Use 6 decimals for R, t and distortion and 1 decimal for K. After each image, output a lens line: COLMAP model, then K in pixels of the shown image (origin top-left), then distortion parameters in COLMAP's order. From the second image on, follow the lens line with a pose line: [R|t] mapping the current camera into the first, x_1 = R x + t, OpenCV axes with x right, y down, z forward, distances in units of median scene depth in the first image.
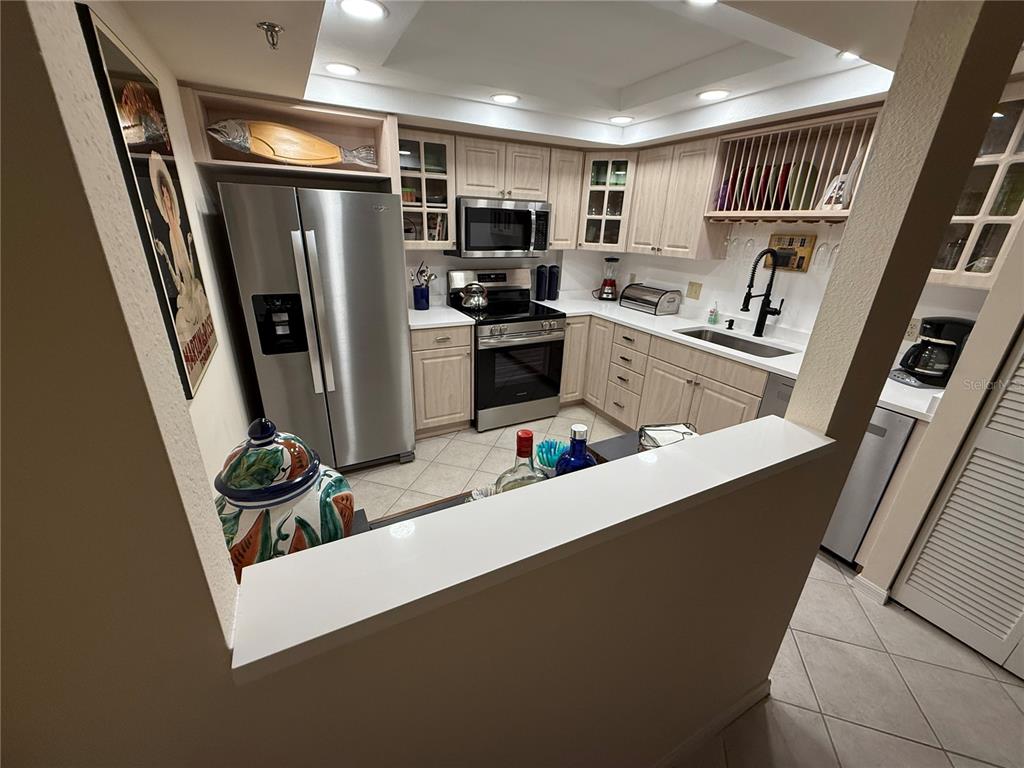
lens RADIAL K [[415.8, 0, 507.6], [0, 415.8, 383.8], [0, 0, 1]] dist [0.001042, -0.000317]
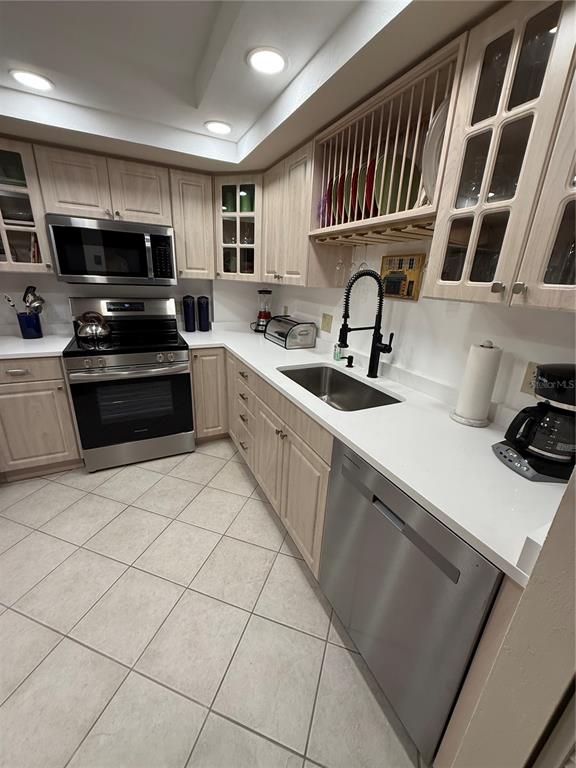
lens RADIAL K [[311.9, 0, 285.9], [0, 311.9, 381.1], [0, 0, 1]] dist [0.001042, -0.000317]
pose [[0.999718, 0.019468, -0.013572, 0.401610], [-0.020049, 0.998826, -0.044090, -0.068520], [0.012698, 0.044350, 0.998935, 0.339554]]
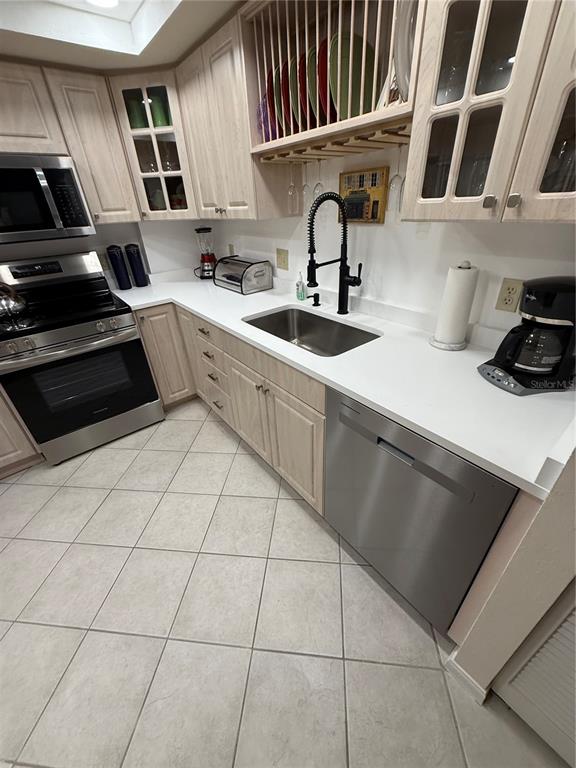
lens RADIAL K [[311.9, 0, 289.0], [0, 311.9, 383.7], [0, 0, 1]] dist [0.001042, -0.000317]
pose [[0.977384, -0.164405, 0.133009, 0.364808], [0.141222, 0.975595, 0.168138, -0.089419], [-0.157406, -0.145552, 0.976749, 0.371618]]
